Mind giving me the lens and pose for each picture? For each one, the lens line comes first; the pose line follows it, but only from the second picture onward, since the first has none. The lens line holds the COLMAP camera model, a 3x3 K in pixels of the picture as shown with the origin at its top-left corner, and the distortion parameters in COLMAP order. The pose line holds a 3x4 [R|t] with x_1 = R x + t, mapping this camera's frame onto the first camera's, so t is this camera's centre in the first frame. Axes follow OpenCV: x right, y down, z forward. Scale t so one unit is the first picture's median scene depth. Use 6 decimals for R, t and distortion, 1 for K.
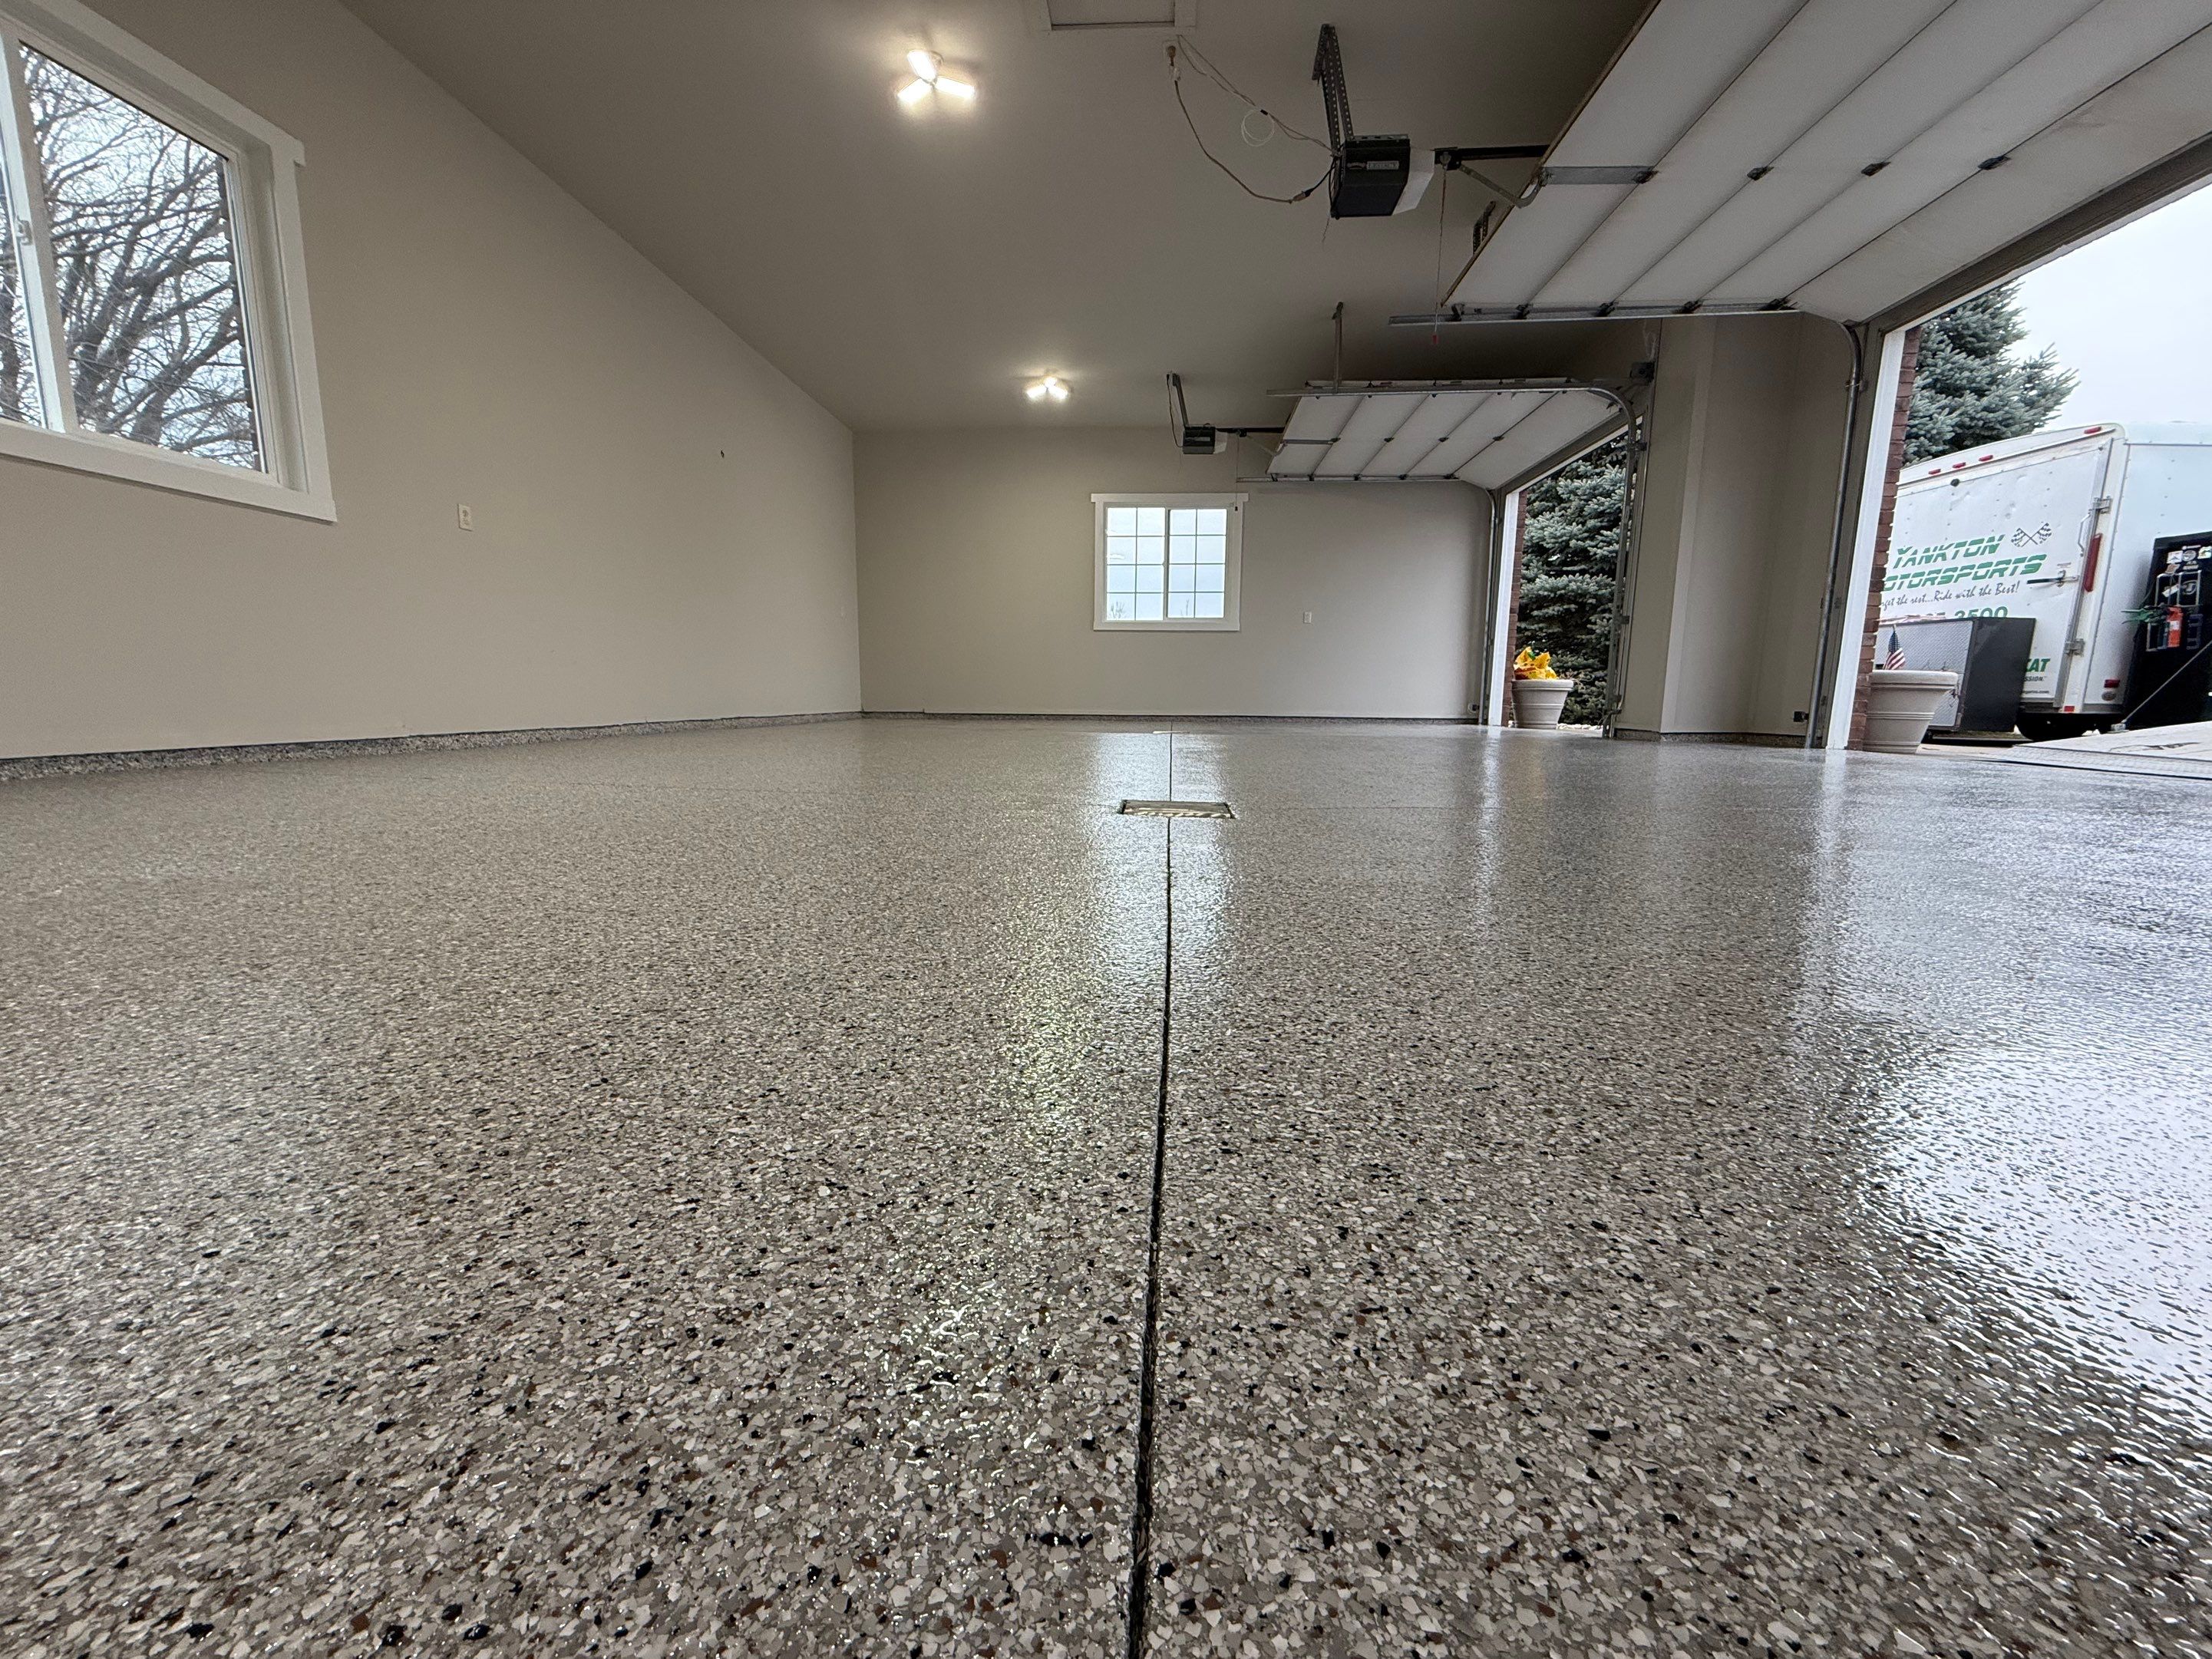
lens RADIAL K [[876.6, 0, 1092.1], [0, 876.6, 824.8], [0, 0, 1]] dist [-0.003503, -0.000439]
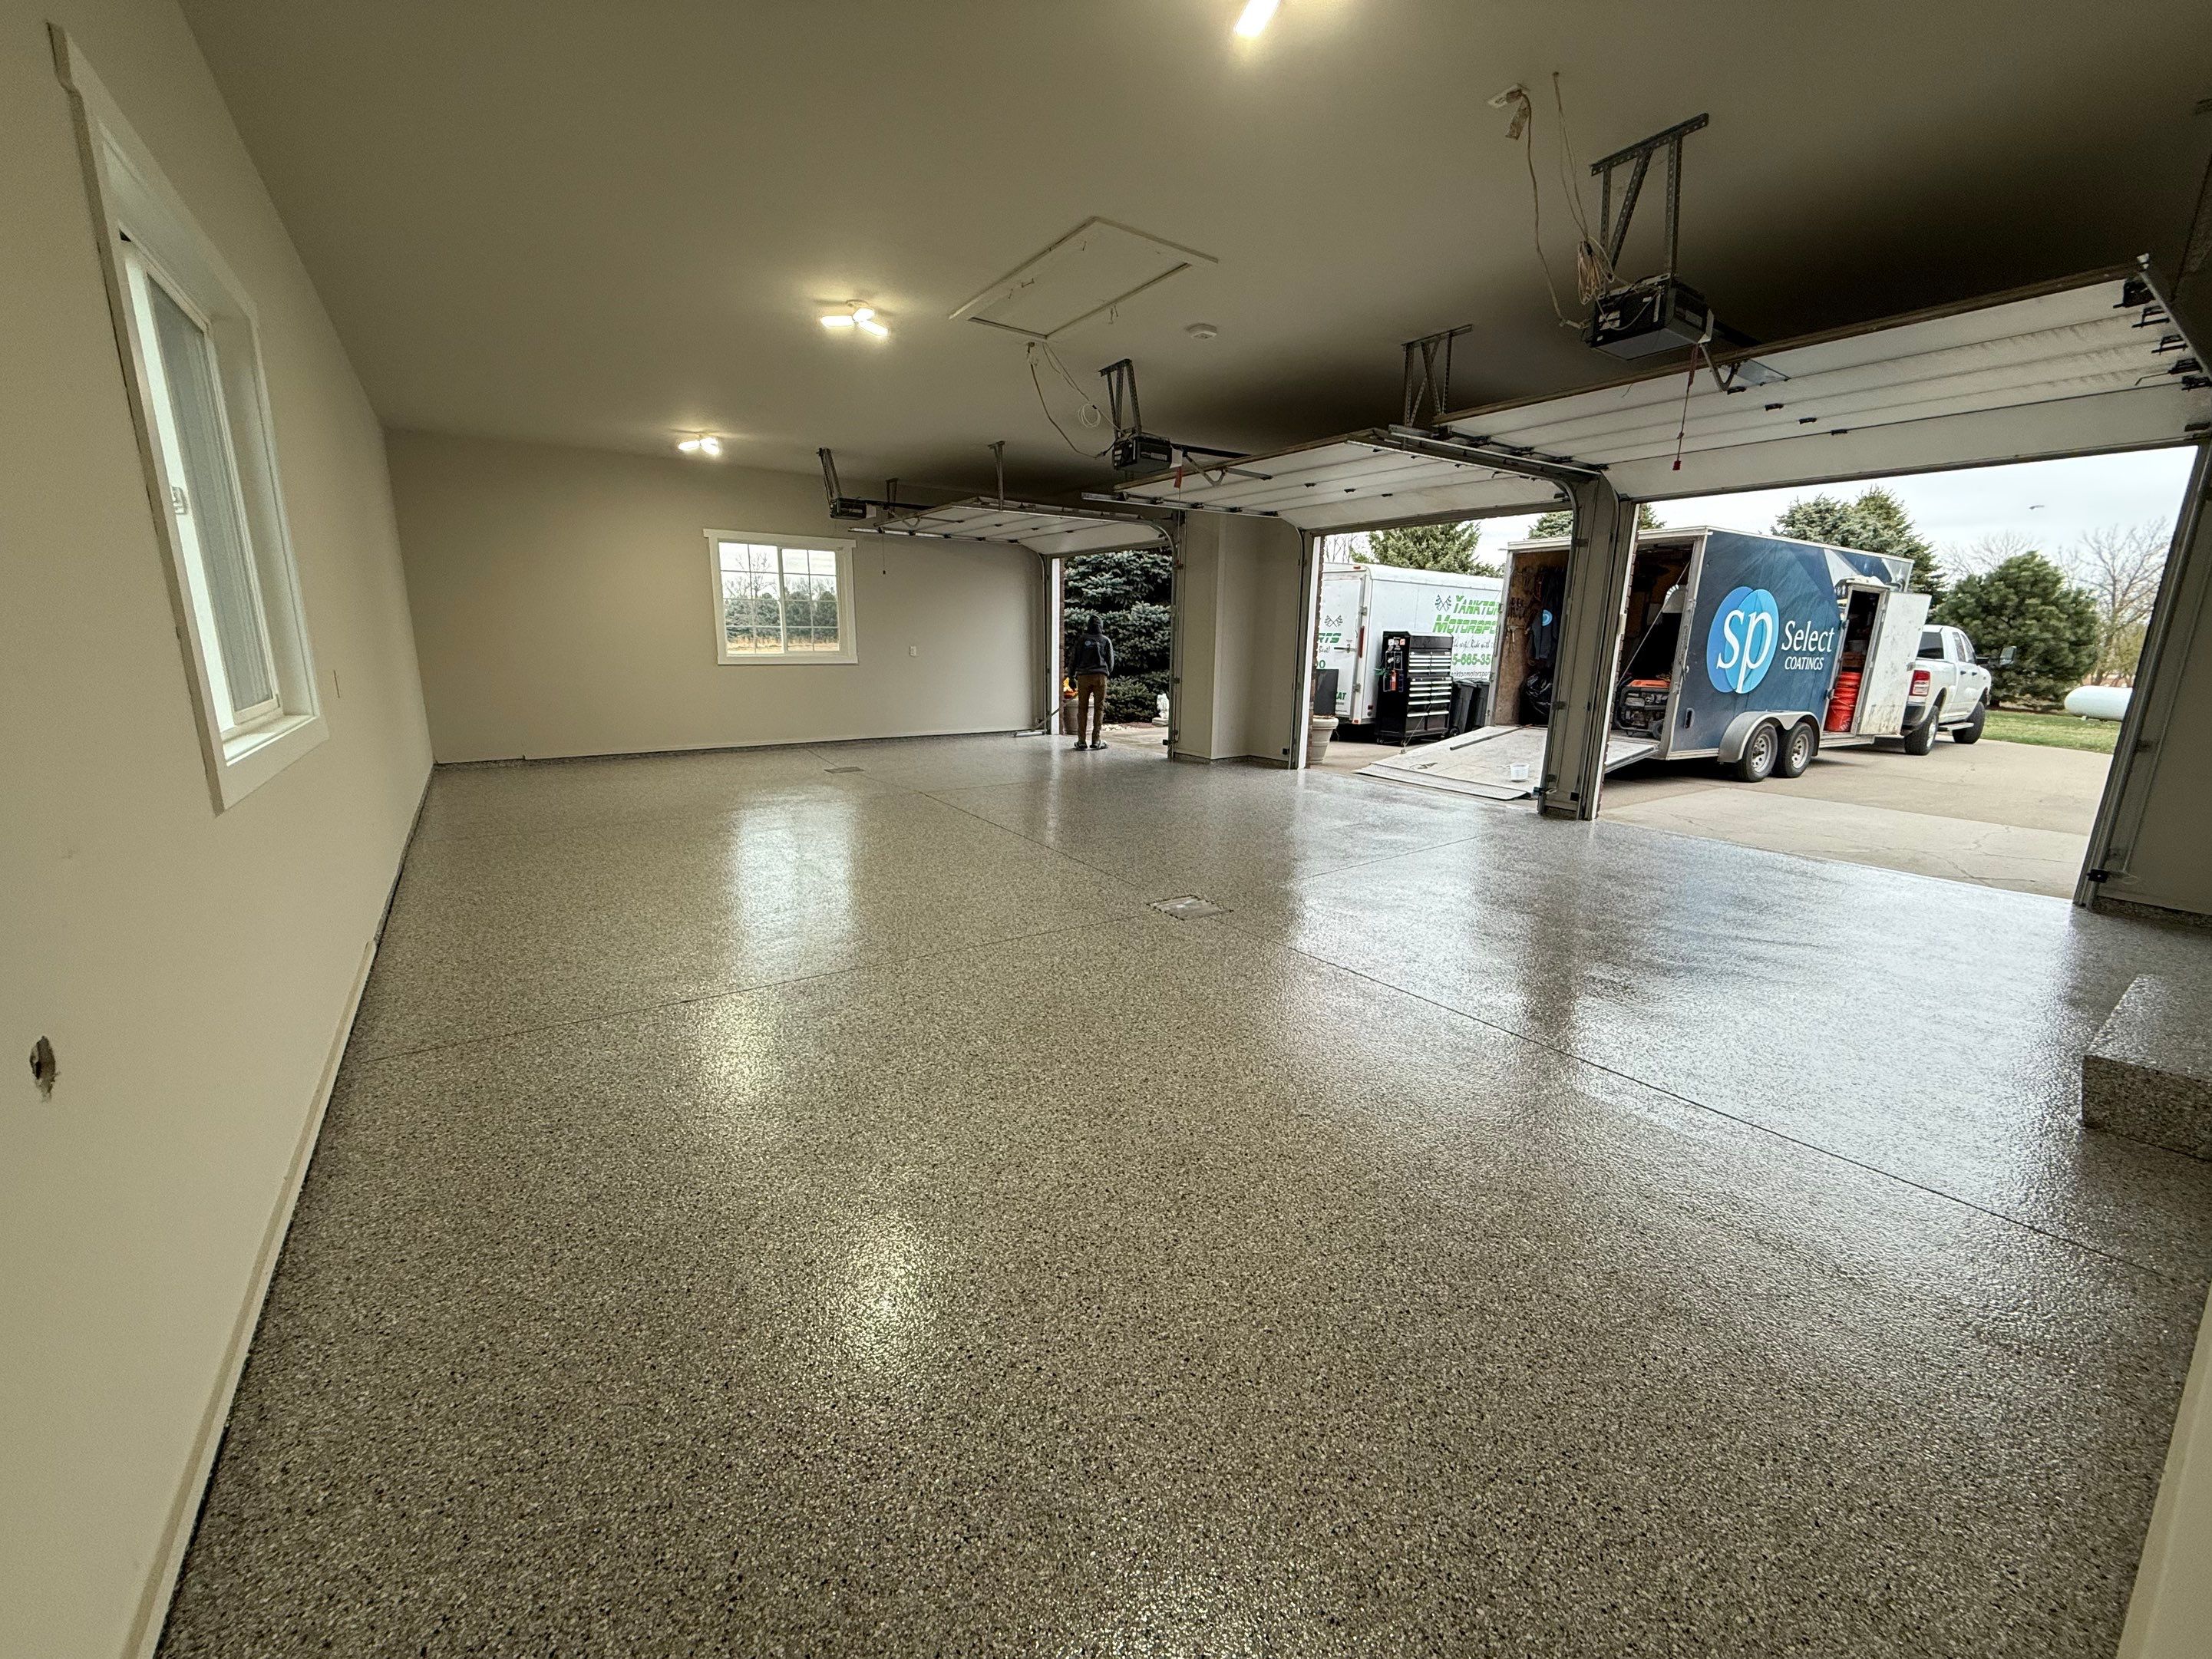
lens RADIAL K [[876.6, 0, 1092.1], [0, 876.6, 824.8], [0, 0, 1]] dist [-0.003503, -0.000439]
pose [[0.776952, -0.135023, 0.614910, -0.423470], [0.088845, 0.990471, 0.105232, -0.147007], [-0.623260, -0.027129, 0.781544, -0.084758]]
